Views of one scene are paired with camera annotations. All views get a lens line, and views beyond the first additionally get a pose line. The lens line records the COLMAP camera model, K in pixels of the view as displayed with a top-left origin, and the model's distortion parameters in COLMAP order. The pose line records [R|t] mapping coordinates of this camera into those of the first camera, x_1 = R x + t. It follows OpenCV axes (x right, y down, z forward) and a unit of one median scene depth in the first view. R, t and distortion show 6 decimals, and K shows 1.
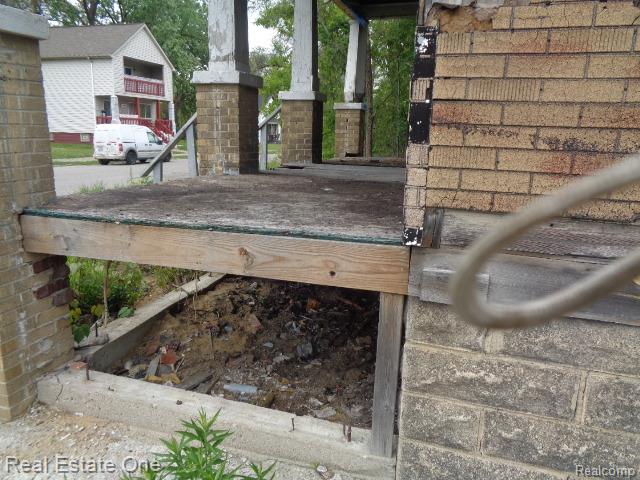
lens RADIAL K [[479.3, 0, 320.0], [0, 479.3, 240.0], [0, 0, 1]] dist [0.000144, 0.005931]
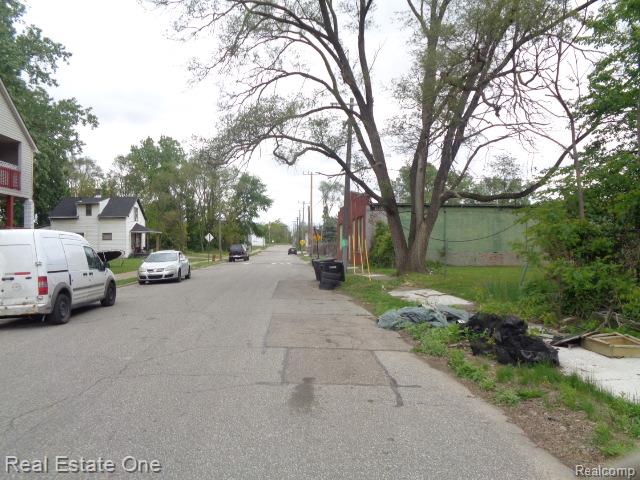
lens RADIAL K [[479.3, 0, 320.0], [0, 479.3, 240.0], [0, 0, 1]] dist [0.000144, 0.005931]
pose [[0.922527, -0.023106, 0.385241, -0.336164], [0.106990, 0.974393, -0.197764, -0.117308], [-0.370807, 0.223659, 0.901376, 0.503980]]
